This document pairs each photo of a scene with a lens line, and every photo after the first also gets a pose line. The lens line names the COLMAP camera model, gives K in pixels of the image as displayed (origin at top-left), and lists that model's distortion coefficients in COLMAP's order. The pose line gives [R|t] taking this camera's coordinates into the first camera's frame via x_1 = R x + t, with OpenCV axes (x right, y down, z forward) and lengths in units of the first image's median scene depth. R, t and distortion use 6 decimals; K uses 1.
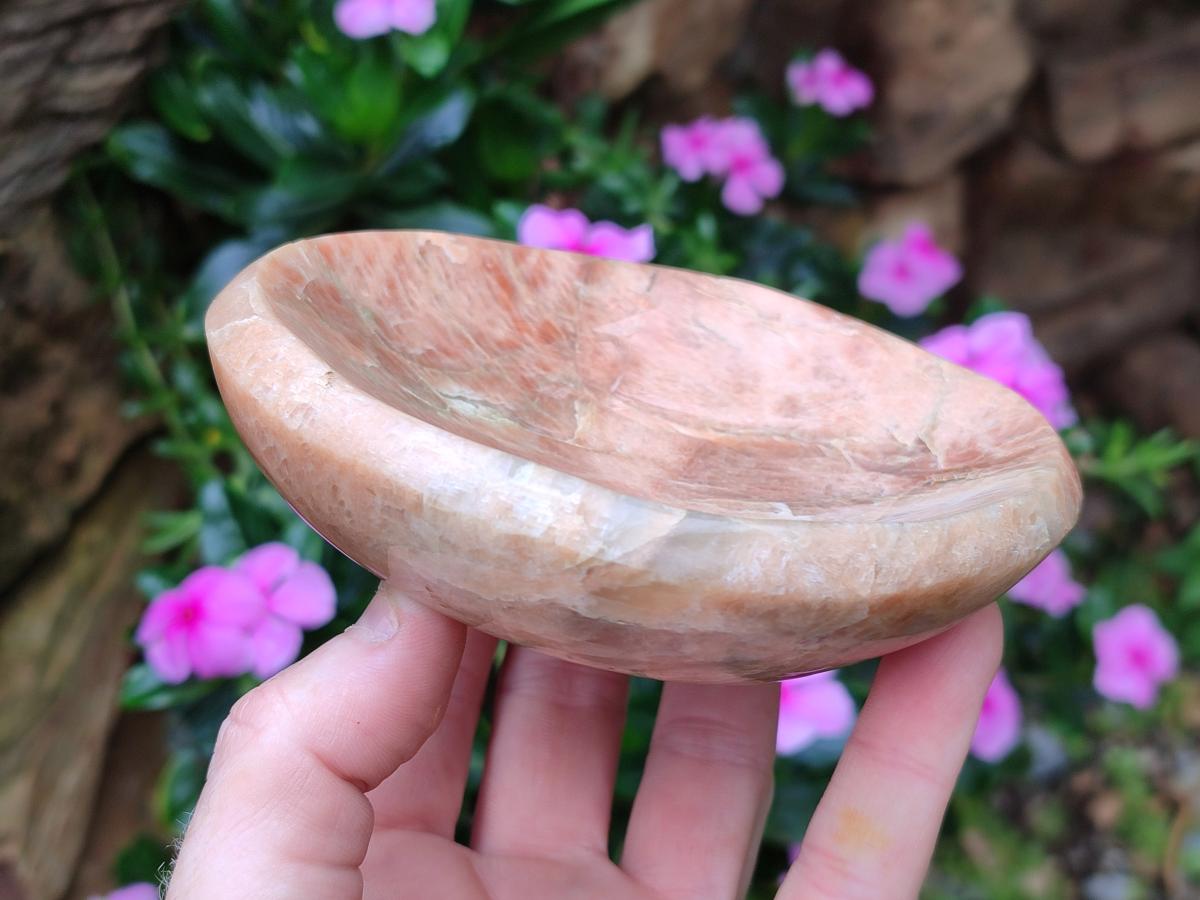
lens RADIAL K [[1813.8, 0, 600.0], [0, 1813.8, 450.0], [0, 0, 1]] dist [0.440478, -3.335291]
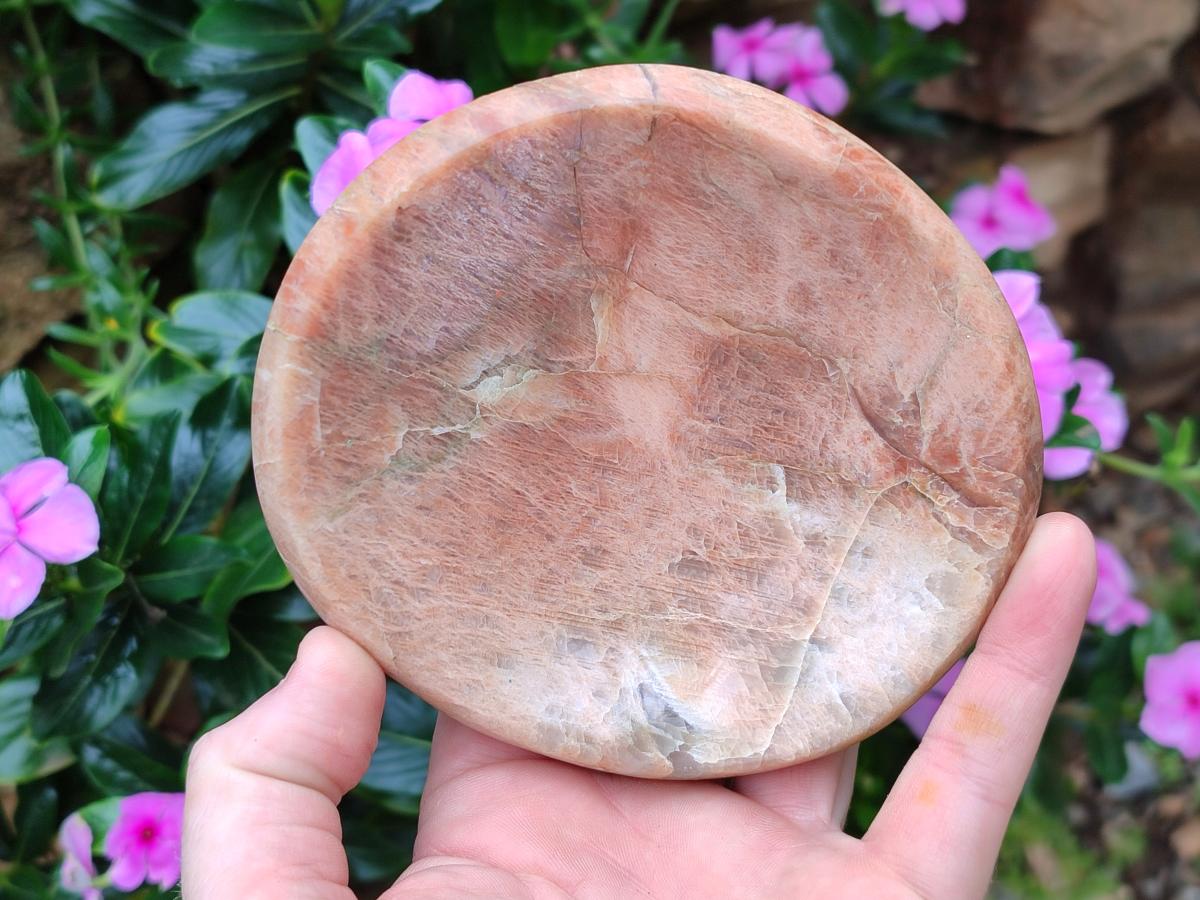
lens RADIAL K [[1813.8, 0, 600.0], [0, 1813.8, 450.0], [0, 0, 1]] dist [0.440478, -3.335291]
pose [[0.978041, 0.033993, -0.205621, 0.212182], [0.203788, 0.050704, 0.977701, -1.059392], [0.043661, -0.998135, 0.042664, 0.905339]]
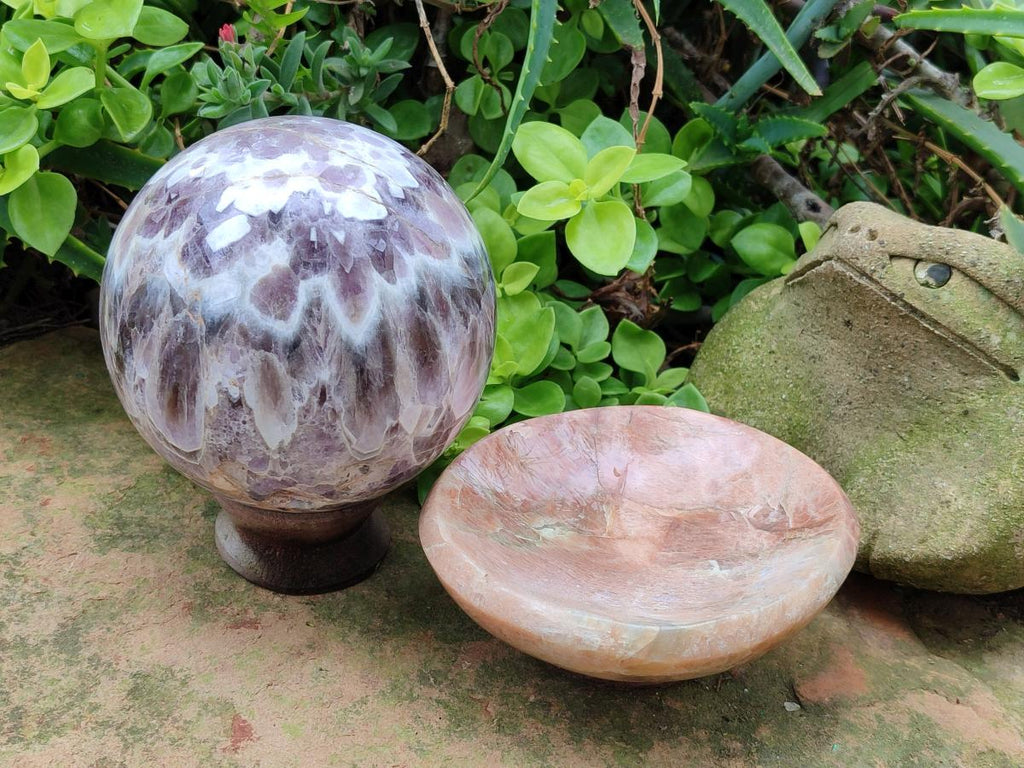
lens RADIAL K [[1547.8, 0, 512.0], [0, 1547.8, 384.0], [0, 0, 1]] dist [0.440478, -3.335291]
pose [[0.972297, -0.197662, -0.124769, 0.128486], [0.215936, 0.963918, 0.155675, -0.445392], [0.089496, -0.178305, 0.979897, -0.625696]]
